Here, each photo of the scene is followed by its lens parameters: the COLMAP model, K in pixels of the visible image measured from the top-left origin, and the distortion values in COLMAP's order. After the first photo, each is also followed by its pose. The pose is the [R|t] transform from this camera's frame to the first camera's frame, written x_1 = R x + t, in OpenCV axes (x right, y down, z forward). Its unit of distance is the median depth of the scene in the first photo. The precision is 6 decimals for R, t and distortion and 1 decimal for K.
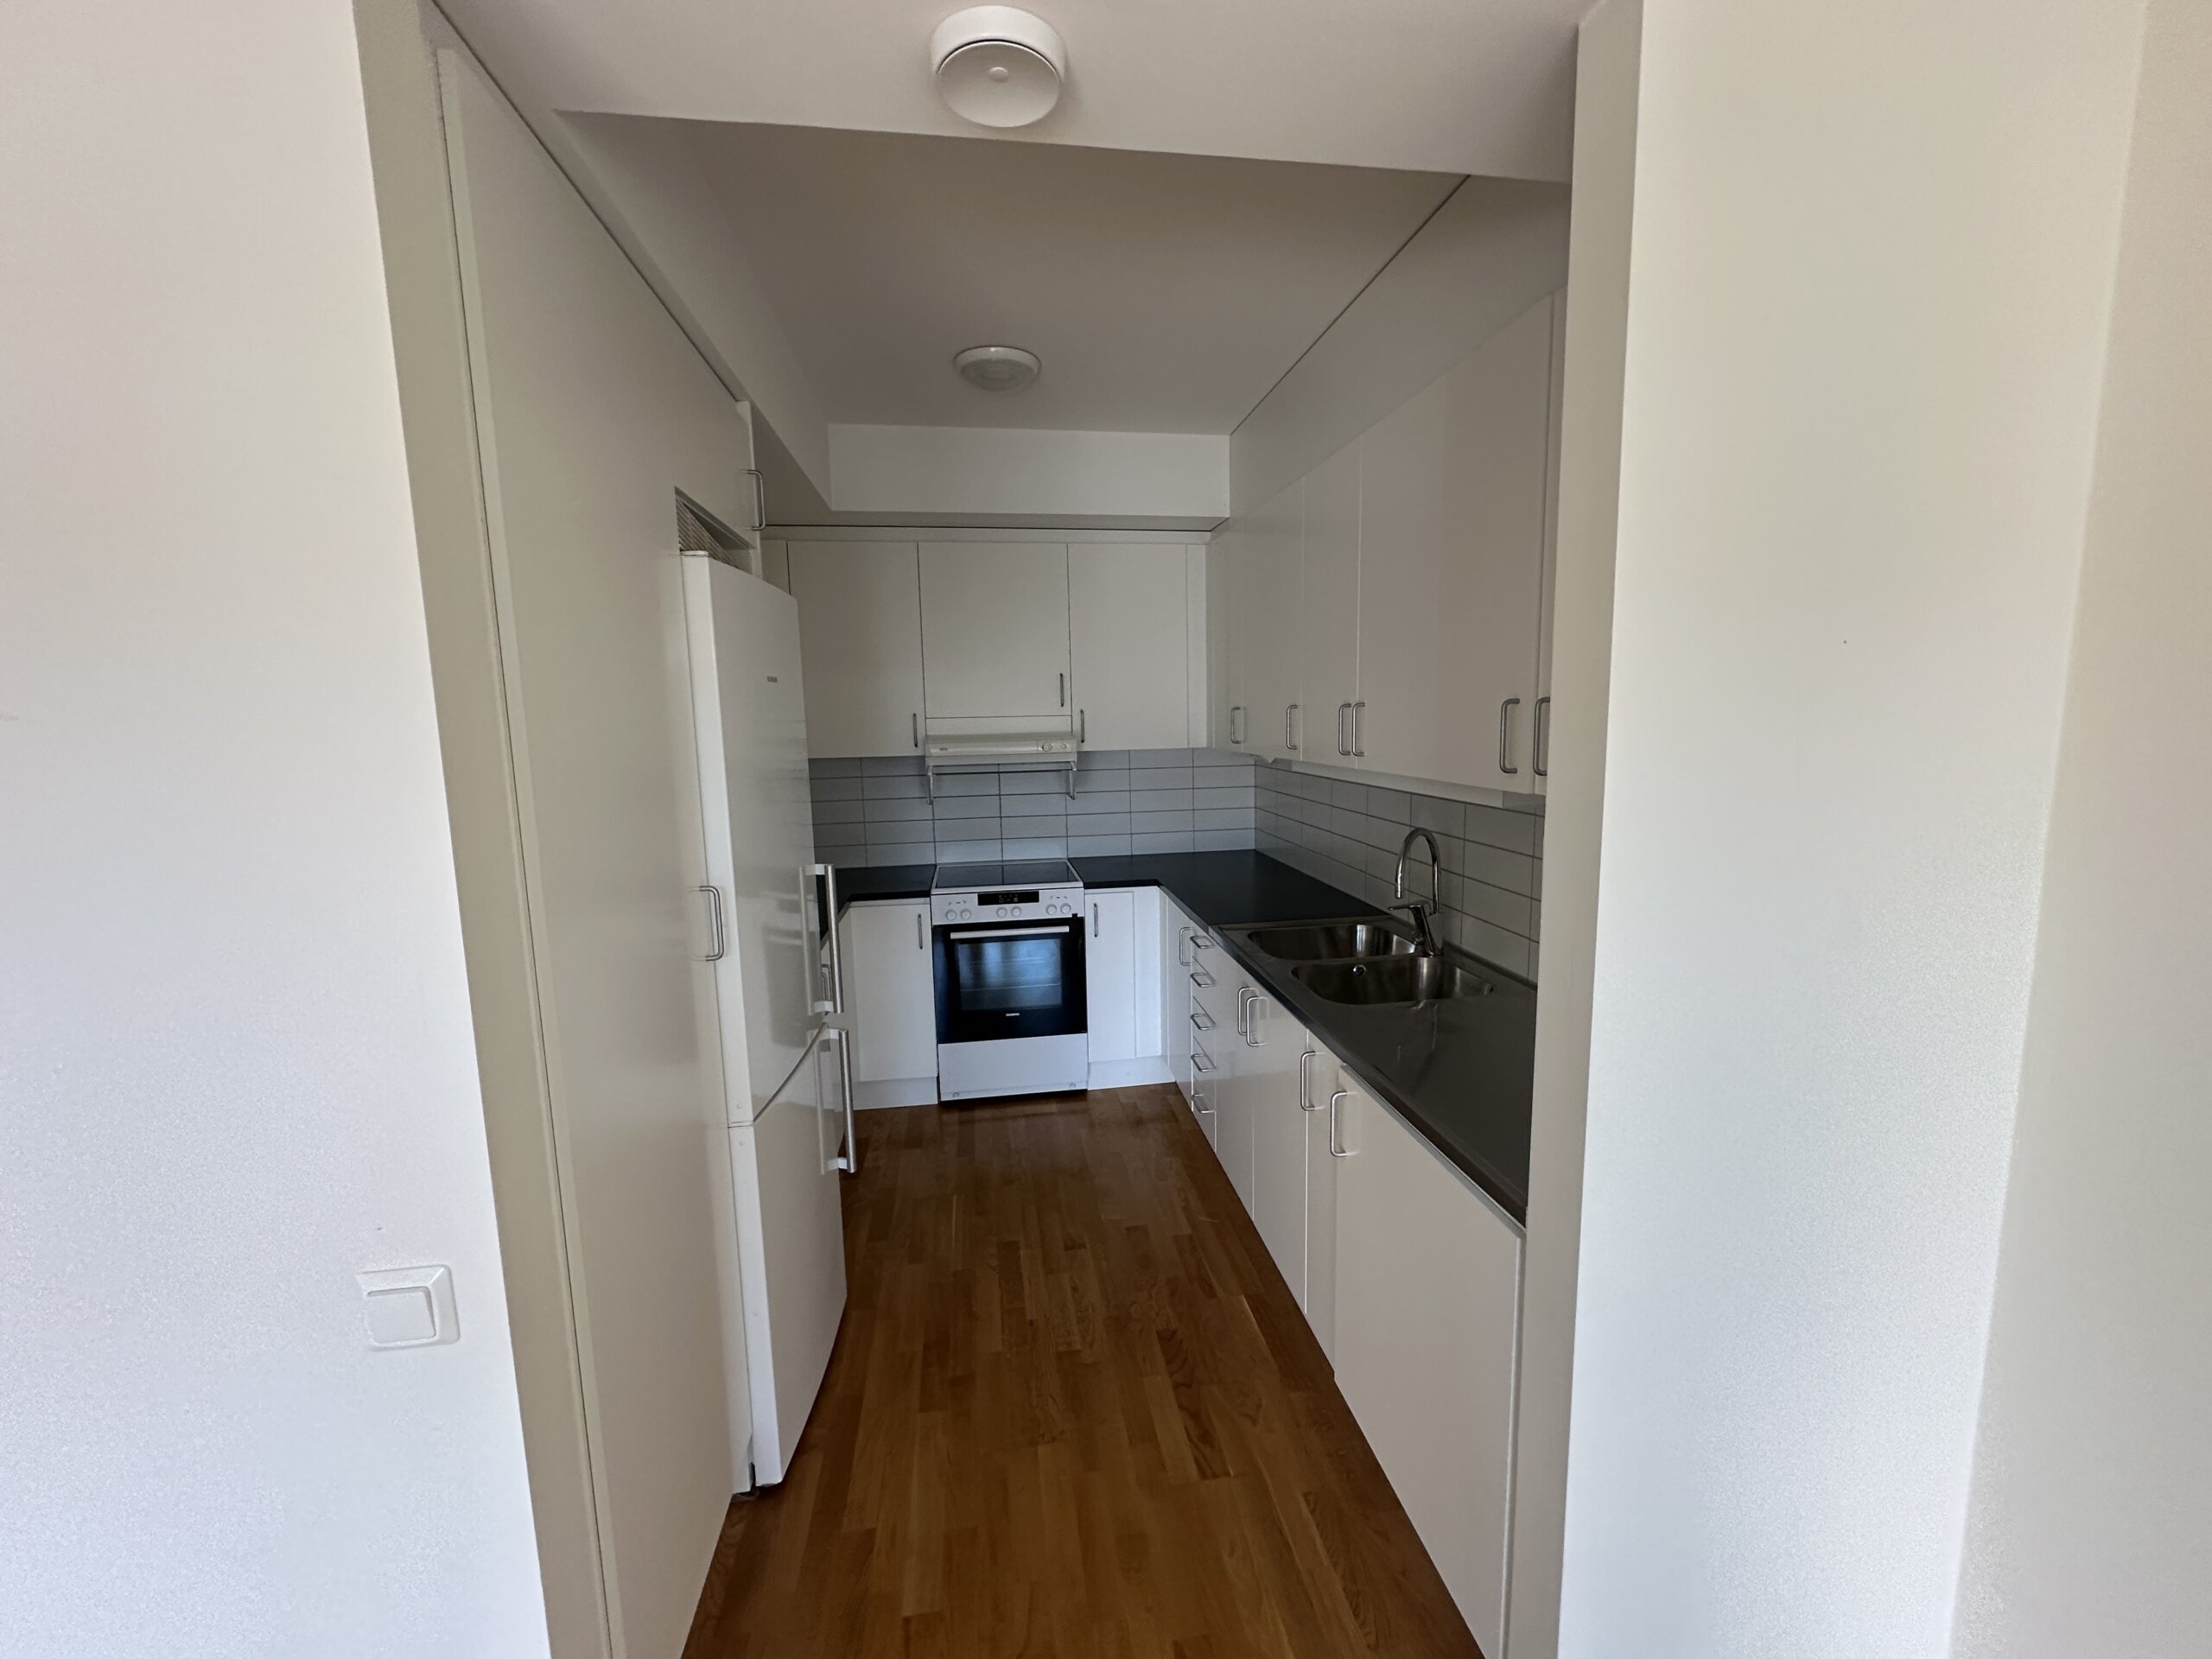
lens RADIAL K [[875.3, 0, 1106.6], [0, 875.3, 826.9], [0, 0, 1]] dist [-0.002719, -0.000317]
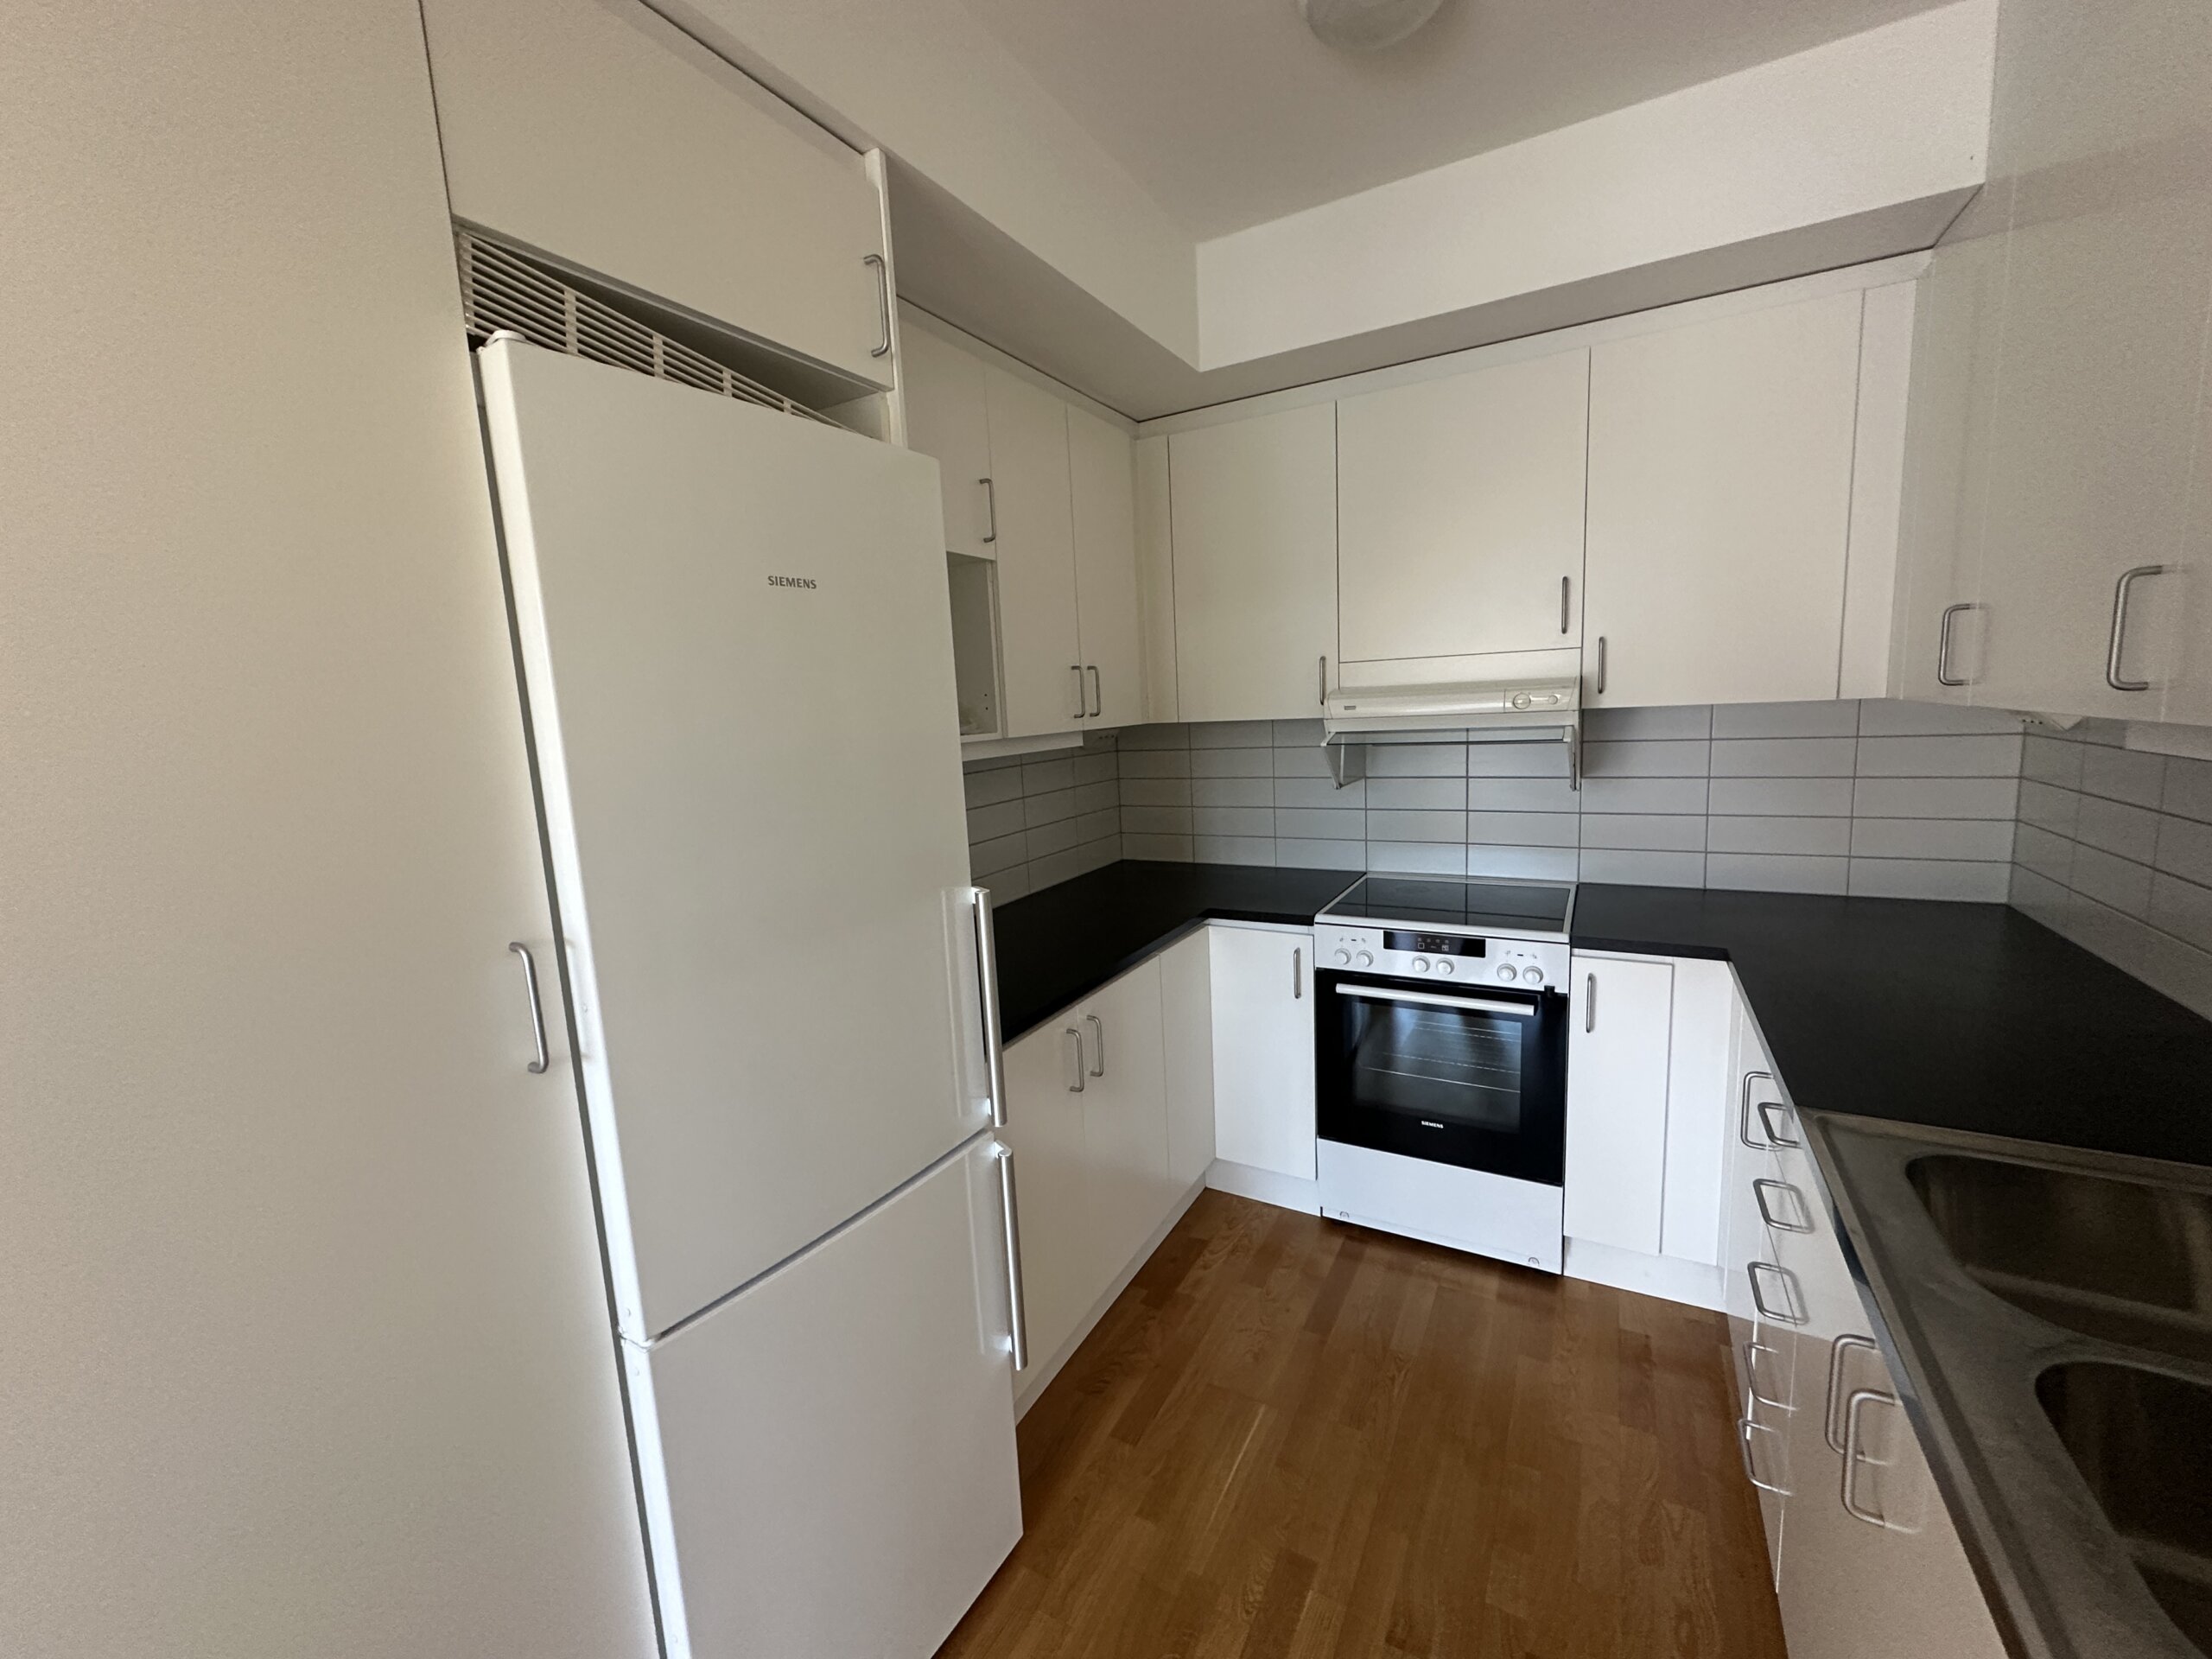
lens RADIAL K [[875.3, 0, 1106.6], [0, 875.3, 826.9], [0, 0, 1]] dist [-0.002719, -0.000317]
pose [[0.787482, 0.069960, -0.612354, 0.082042], [-0.046057, 0.997439, 0.054726, -0.026056], [0.614614, -0.014893, 0.788687, 0.360832]]
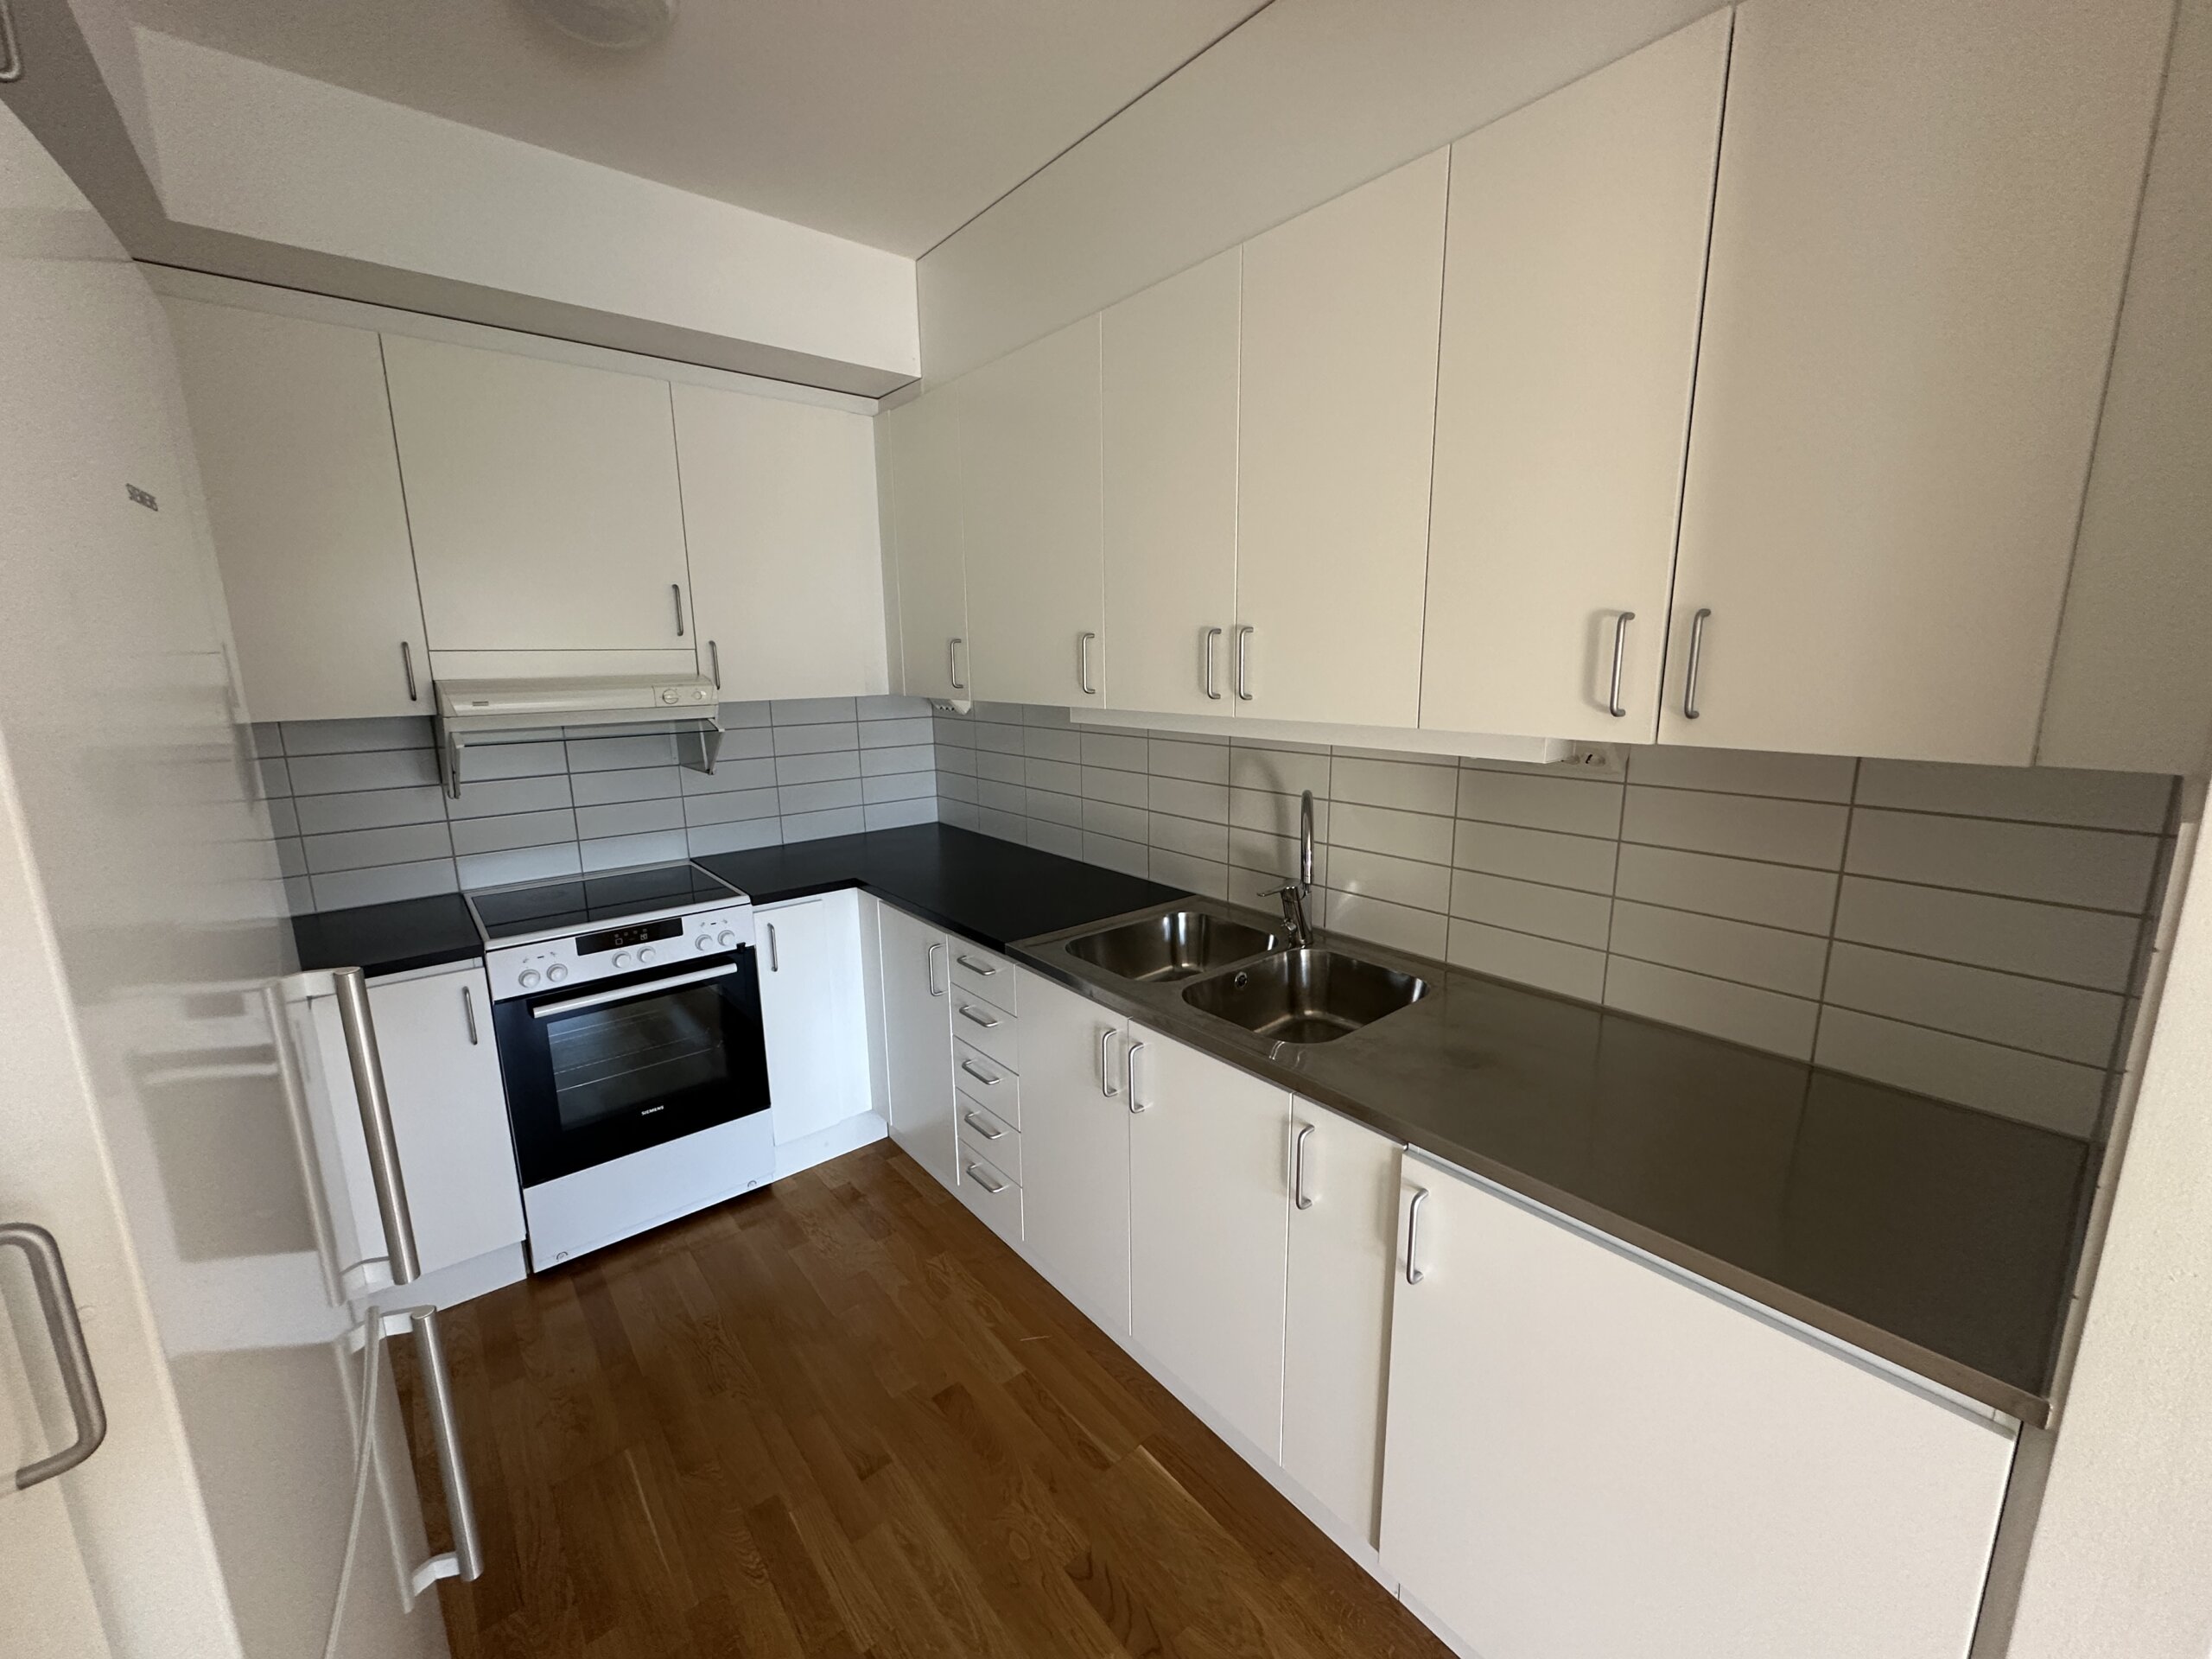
lens RADIAL K [[875.3, 0, 1106.6], [0, 875.3, 826.9], [0, 0, 1]] dist [-0.002719, -0.000317]
pose [[0.855618, -0.090264, 0.509677, -0.133137], [0.061548, 0.995433, 0.072968, -0.023127], [-0.513936, -0.031063, 0.857266, 0.278142]]
